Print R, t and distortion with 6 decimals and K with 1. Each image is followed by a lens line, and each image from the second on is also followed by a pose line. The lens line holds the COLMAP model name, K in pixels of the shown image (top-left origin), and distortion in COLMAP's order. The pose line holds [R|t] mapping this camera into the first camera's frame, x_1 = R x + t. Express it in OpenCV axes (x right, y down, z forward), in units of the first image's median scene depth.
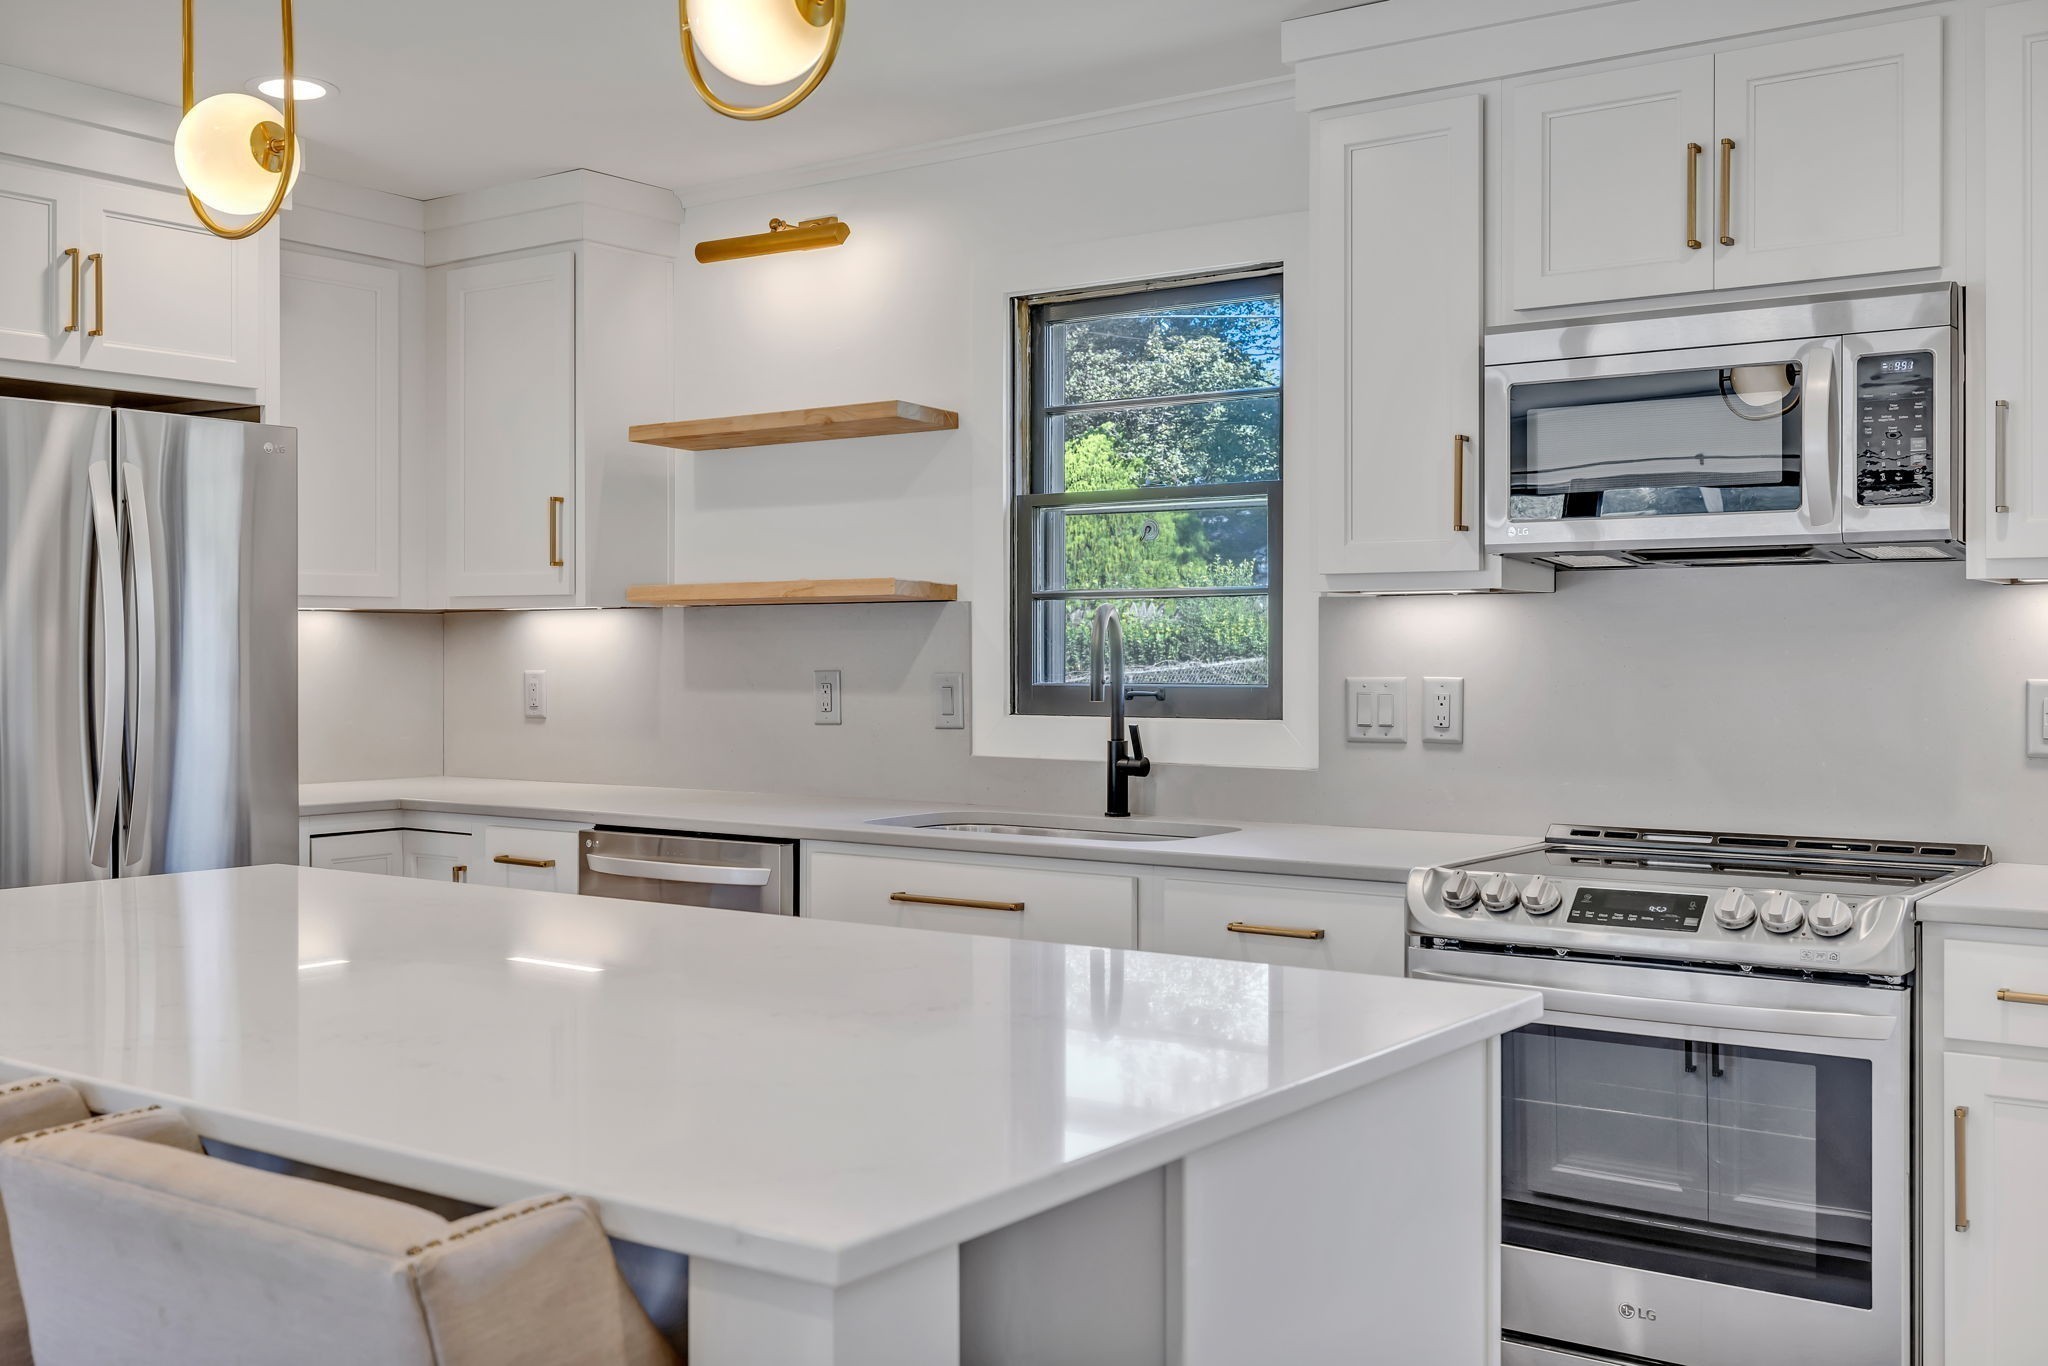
lens RADIAL K [[2025.6, 0, 1025.0], [0, 2025.6, 658.7], [0, 0, 1]] dist [0.003863, 0.007347]
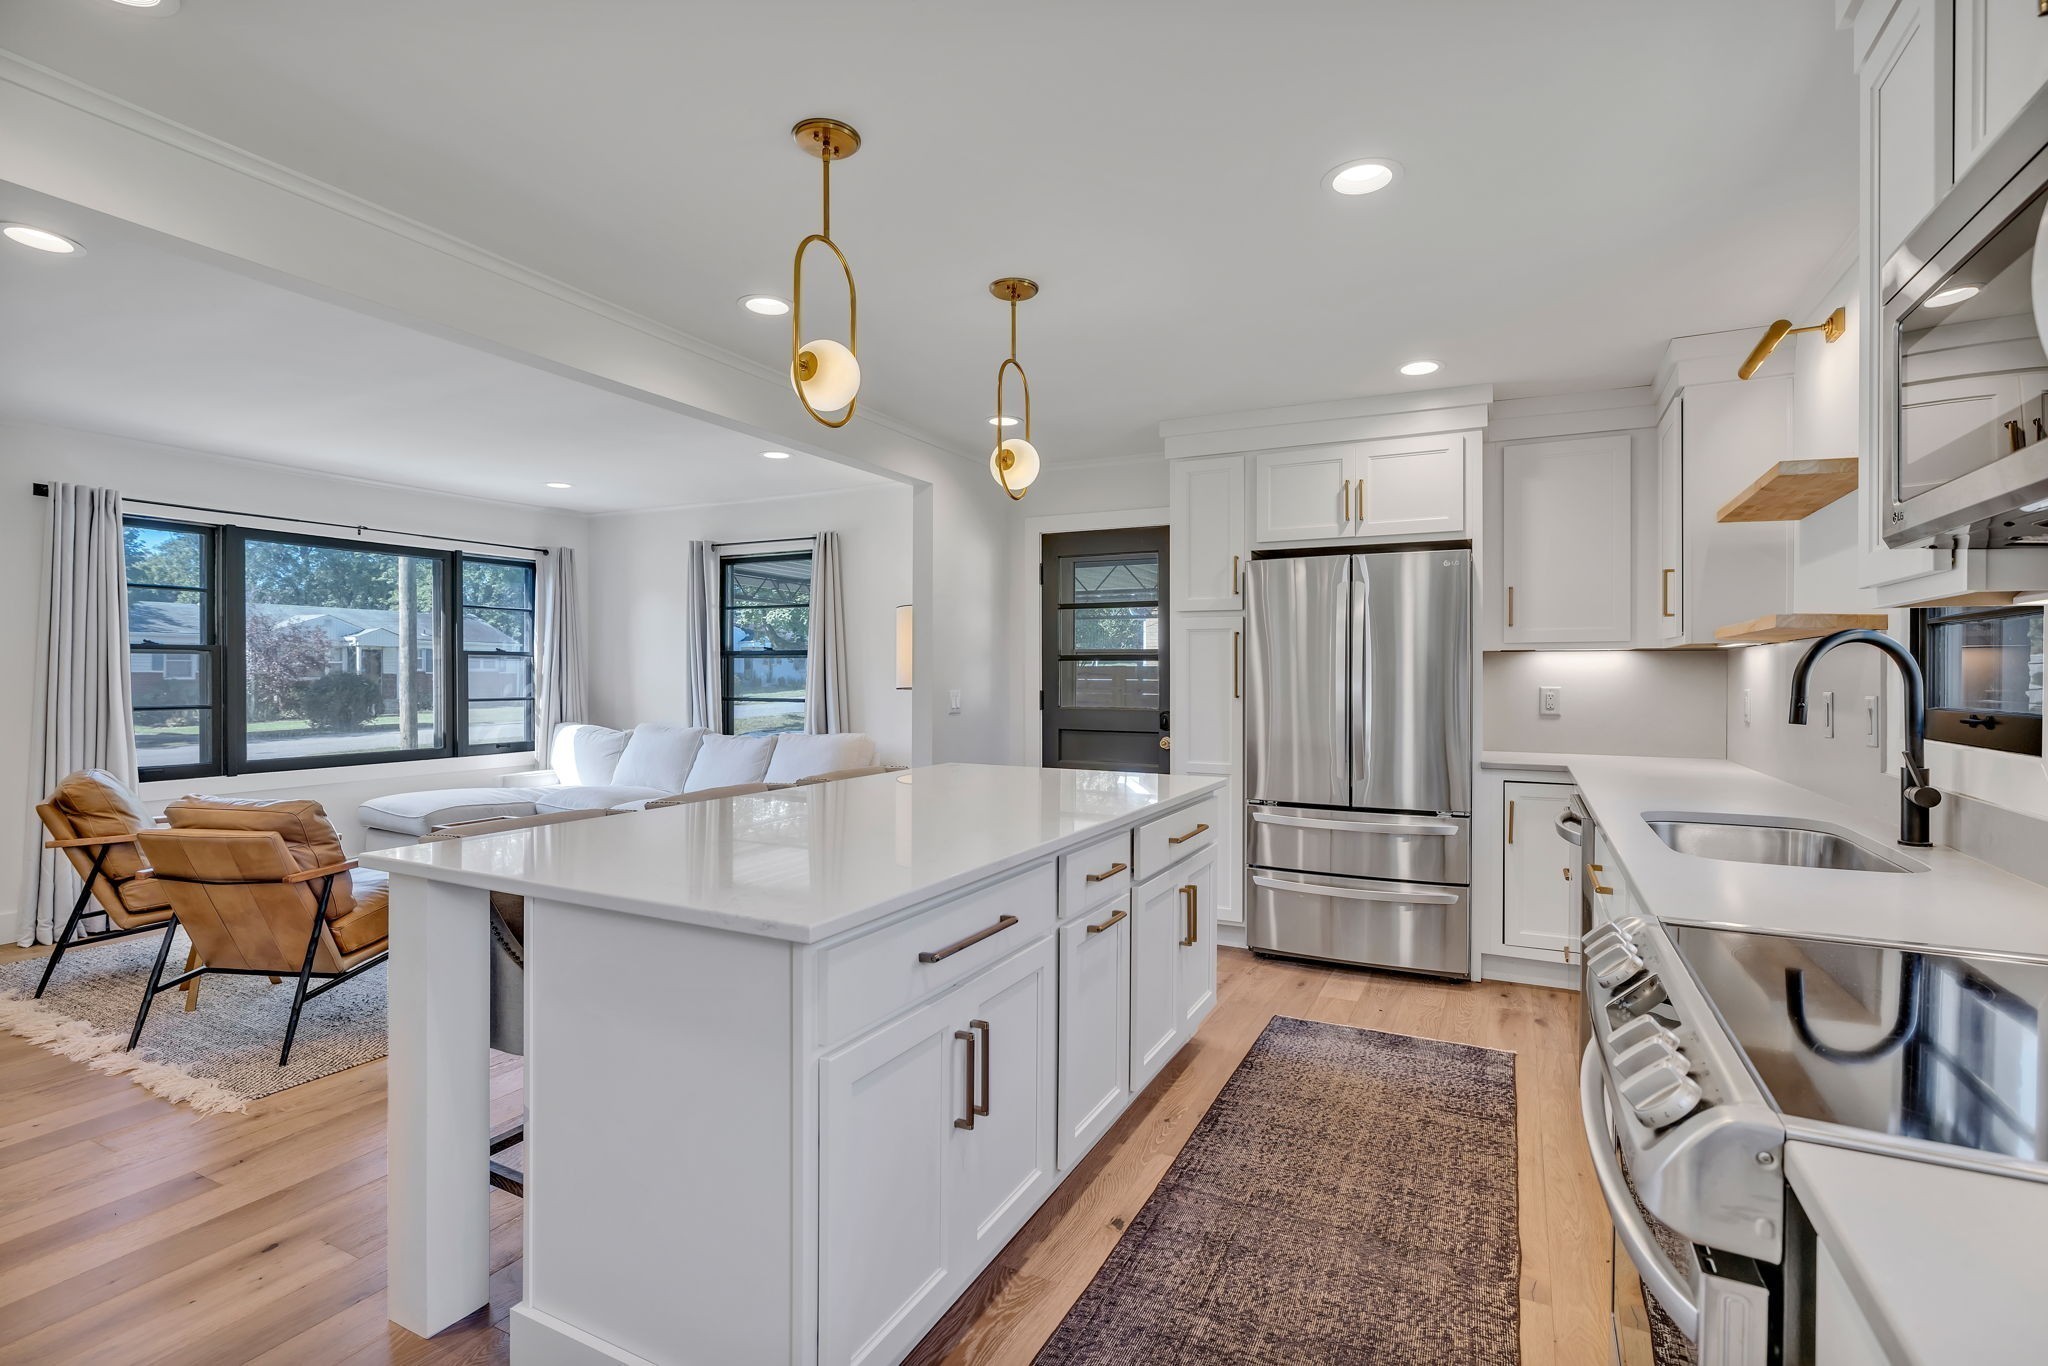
lens RADIAL K [[974.3, 0, 1021.9], [0, 974.3, 680.5], [0, 0, 1]] dist [-0.013182, 0.007351]
pose [[0.149534, 0.007144, -0.988731, 0.467407], [-0.006231, 0.999961, 0.006283, -0.001975], [0.988737, 0.005222, 0.149573, 0.527630]]
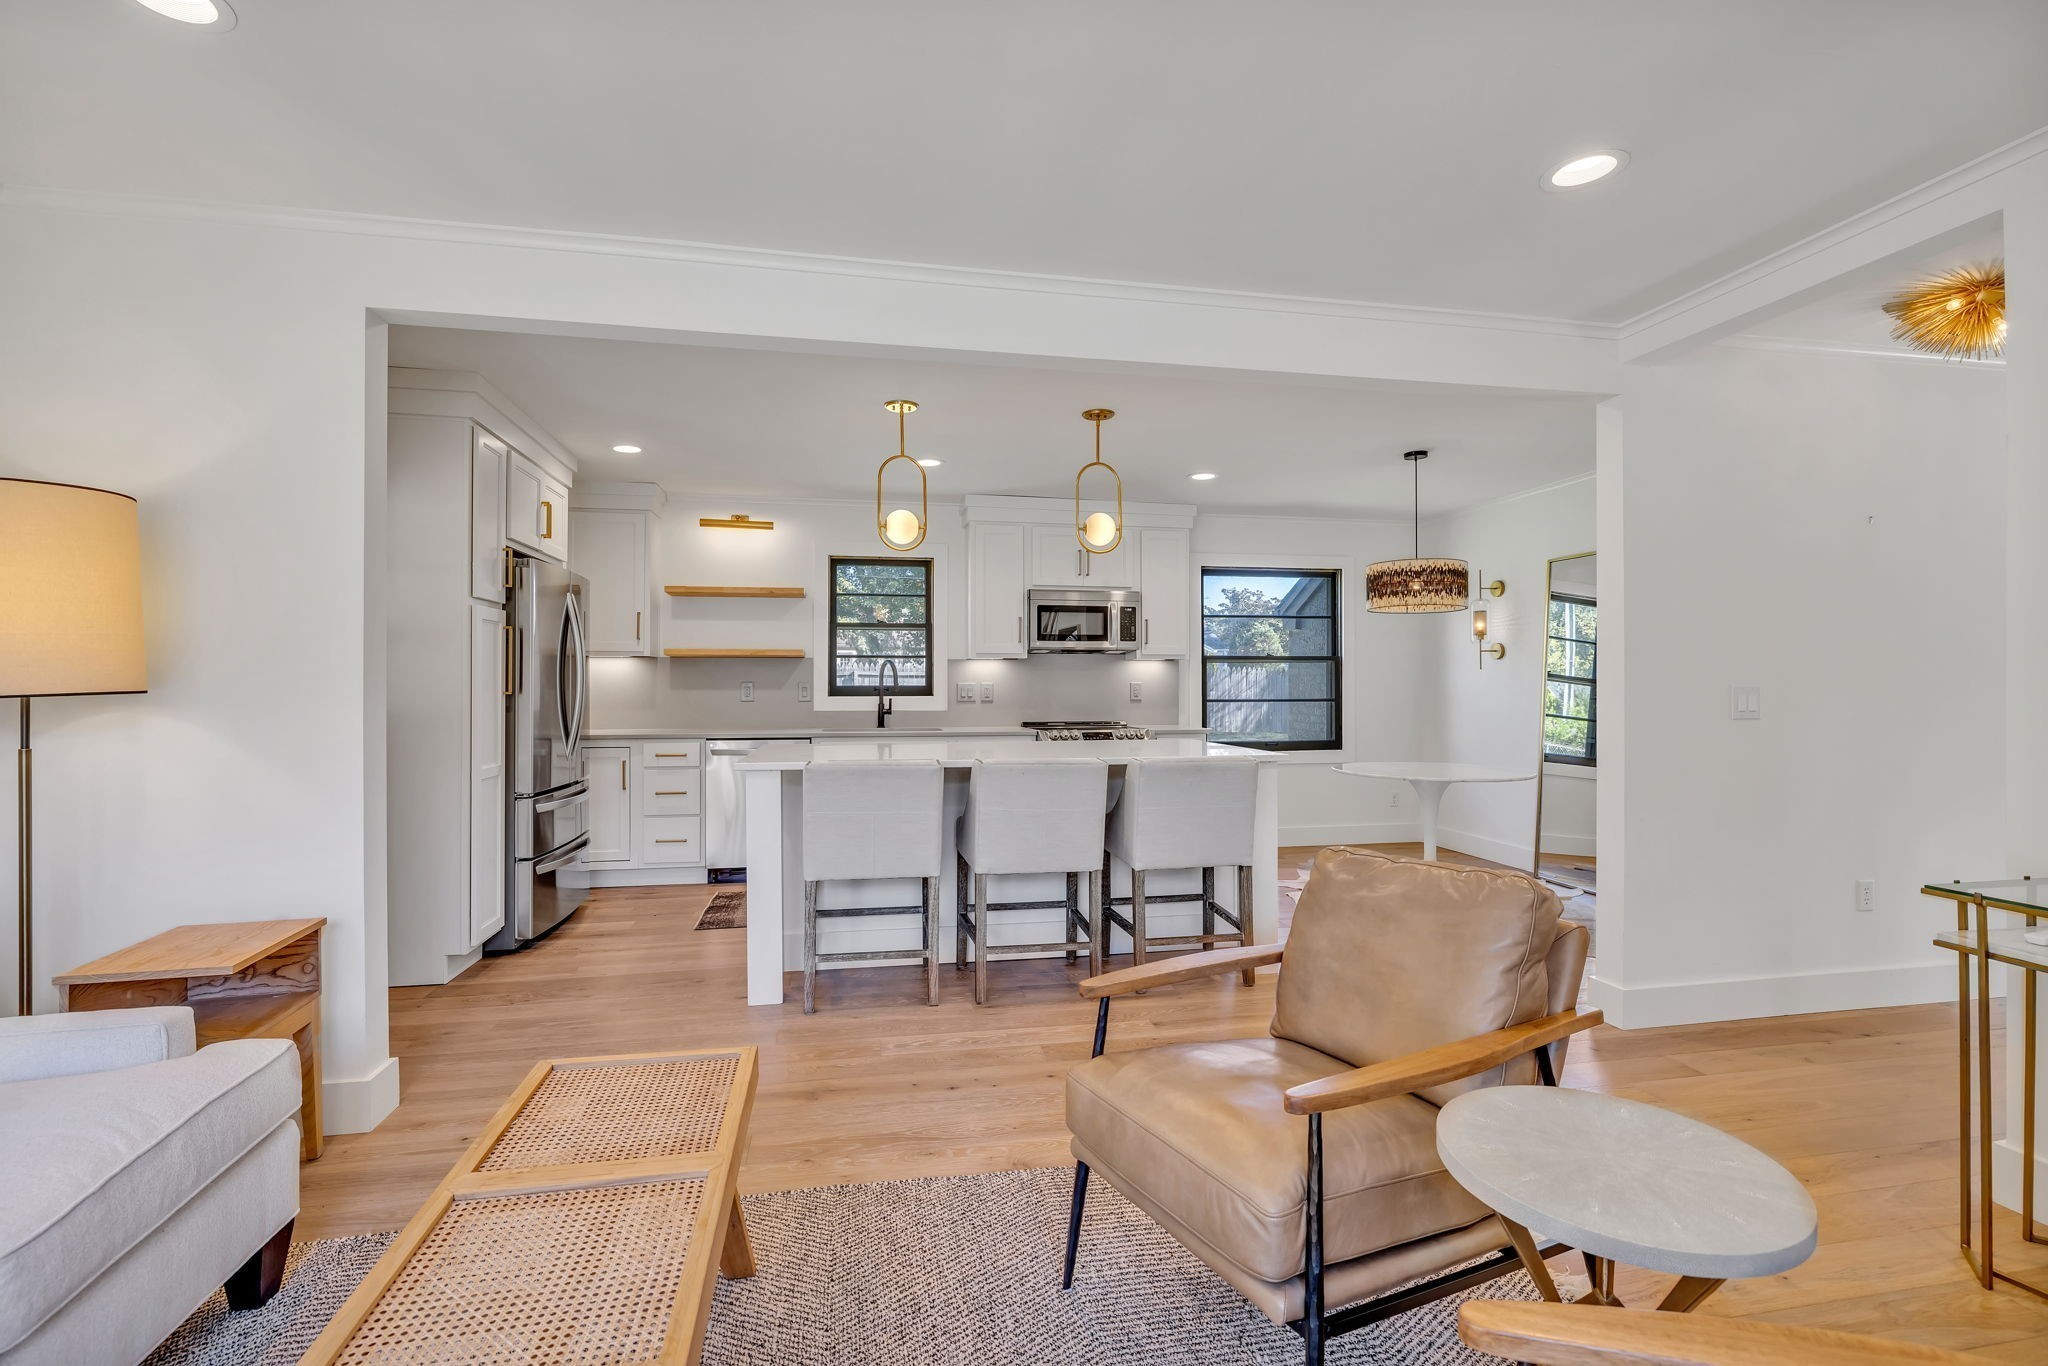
lens RADIAL K [[915.7, 0, 1027.2], [0, 915.7, 688.4], [0, 0, 1]] dist [-0.000172, 0.000307]
pose [[0.691880, -0.003942, 0.722002, -0.862811], [0.001498, 0.999991, 0.004024, 0.012135], [-0.722011, -0.001703, 0.691879, -0.152662]]
